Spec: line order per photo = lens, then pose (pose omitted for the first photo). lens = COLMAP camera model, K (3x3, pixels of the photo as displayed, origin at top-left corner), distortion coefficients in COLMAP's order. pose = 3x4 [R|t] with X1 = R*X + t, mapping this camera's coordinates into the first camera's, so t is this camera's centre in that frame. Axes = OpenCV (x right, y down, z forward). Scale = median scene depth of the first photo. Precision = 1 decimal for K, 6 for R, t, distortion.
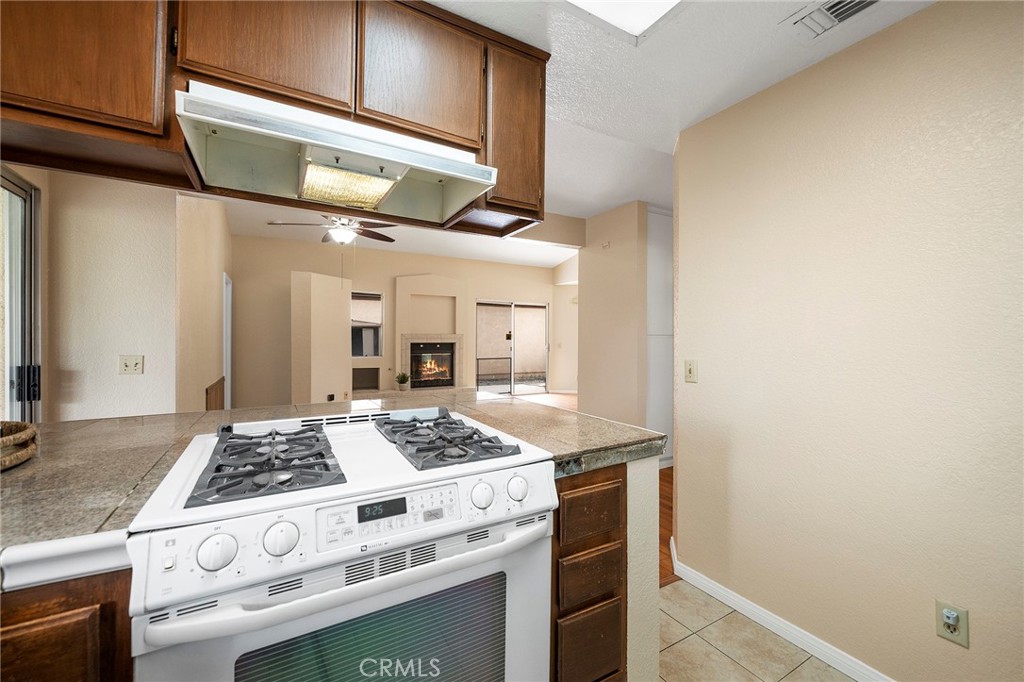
lens RADIAL K [[413.6, 0, 516.6], [0, 413.6, 335.3], [0, 0, 1]] dist [0.000829, -0.000025]
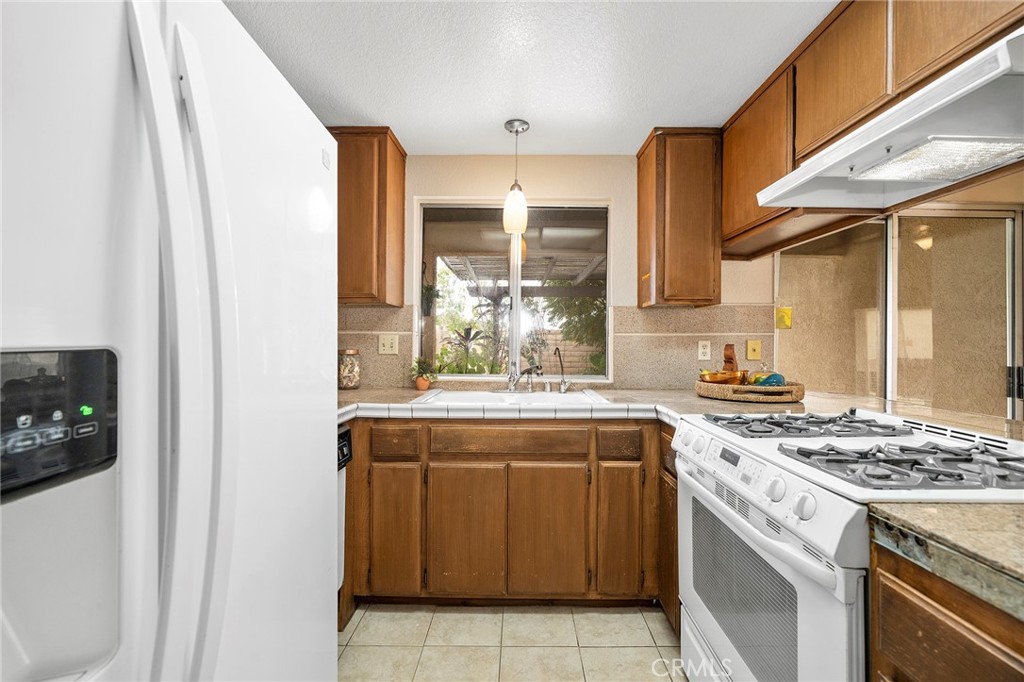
lens RADIAL K [[413.6, 0, 511.6], [0, 413.6, 335.3], [0, 0, 1]] dist [0.000829, -0.000025]
pose [[-0.524792, -0.016859, -0.851064, 0.922582], [-0.003984, 0.999842, -0.017349, 0.028240], [0.851221, -0.005714, -0.524776, 0.812120]]
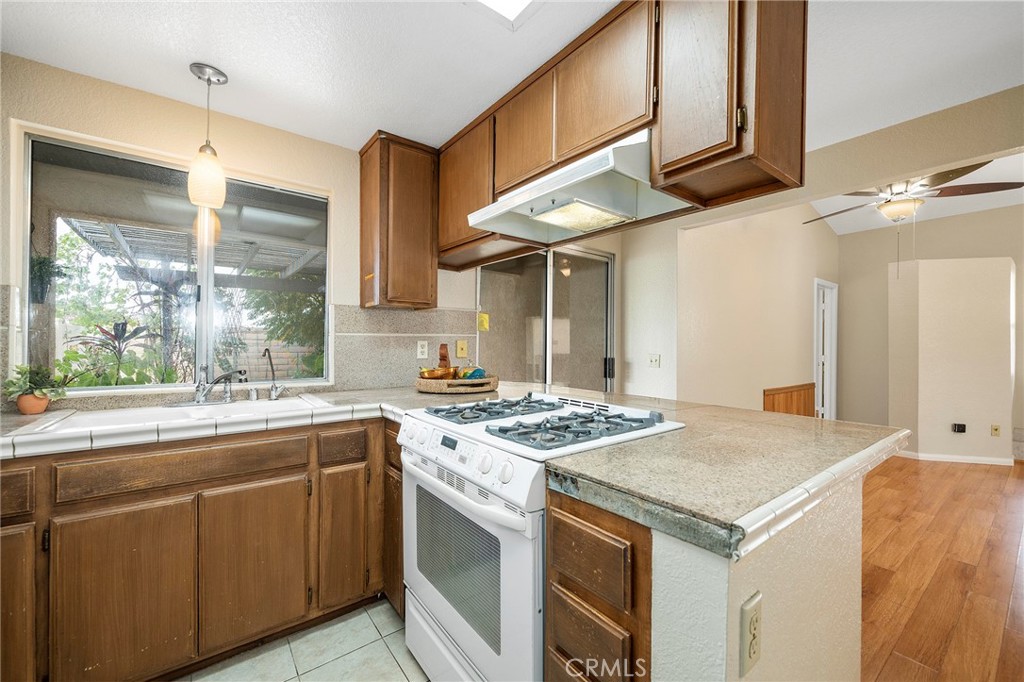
lens RADIAL K [[413.6, 0, 509.0], [0, 413.6, 339.1], [0, 0, 1]] dist [0.000829, -0.000025]
pose [[0.107283, -0.009629, -0.994182, 0.944310], [-0.002476, 0.999947, -0.009952, 0.027559], [0.994225, 0.003529, 0.107253, 0.773701]]
